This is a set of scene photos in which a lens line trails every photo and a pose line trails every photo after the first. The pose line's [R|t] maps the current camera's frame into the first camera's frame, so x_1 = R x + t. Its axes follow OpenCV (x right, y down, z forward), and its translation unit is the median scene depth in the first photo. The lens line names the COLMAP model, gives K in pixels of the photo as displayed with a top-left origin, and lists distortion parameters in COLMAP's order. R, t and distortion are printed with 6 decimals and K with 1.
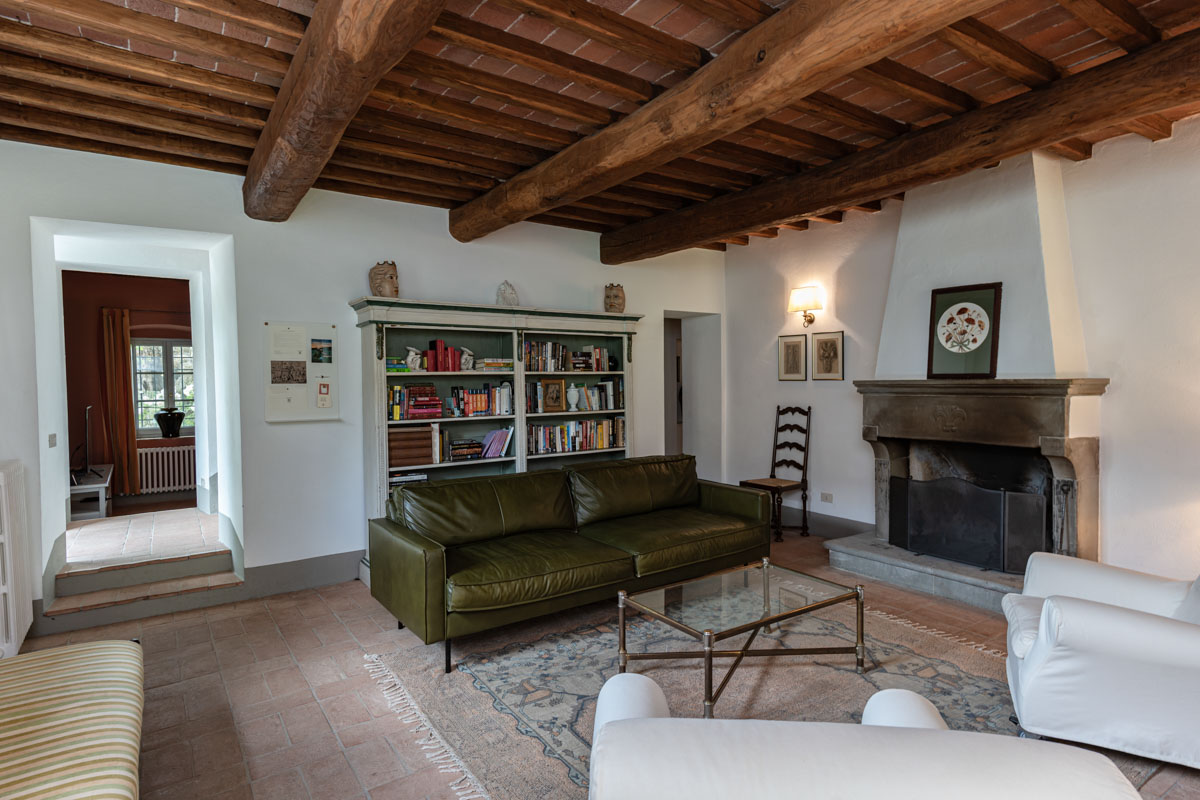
lens RADIAL K [[645.2, 0, 600.0], [0, 645.2, 400.0], [0, 0, 1]] dist [0.046406, -0.000304]
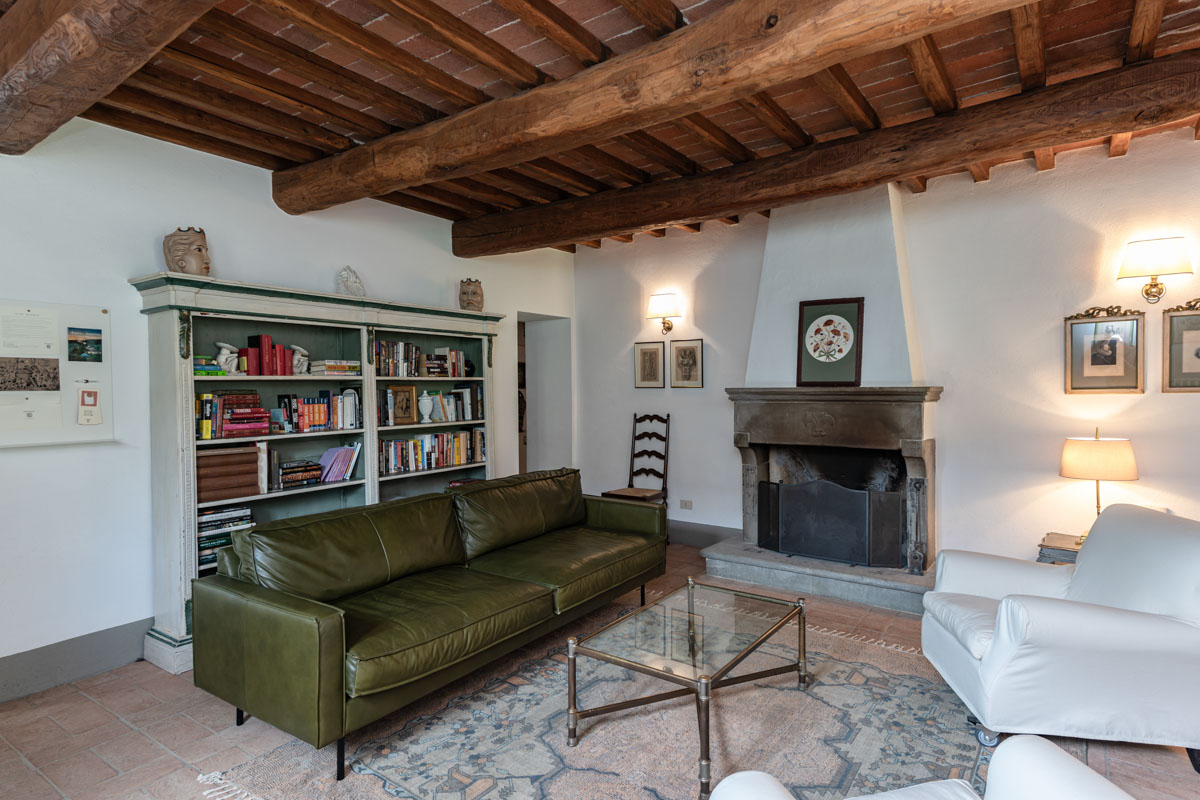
lens RADIAL K [[645.2, 0, 600.0], [0, 645.2, 400.0], [0, 0, 1]] dist [0.046406, -0.000304]
pose [[0.940795, -0.004742, 0.338943, -0.159030], [0.008743, 0.999909, -0.010276, -0.003111], [-0.338863, 0.012631, 0.940751, 0.142301]]
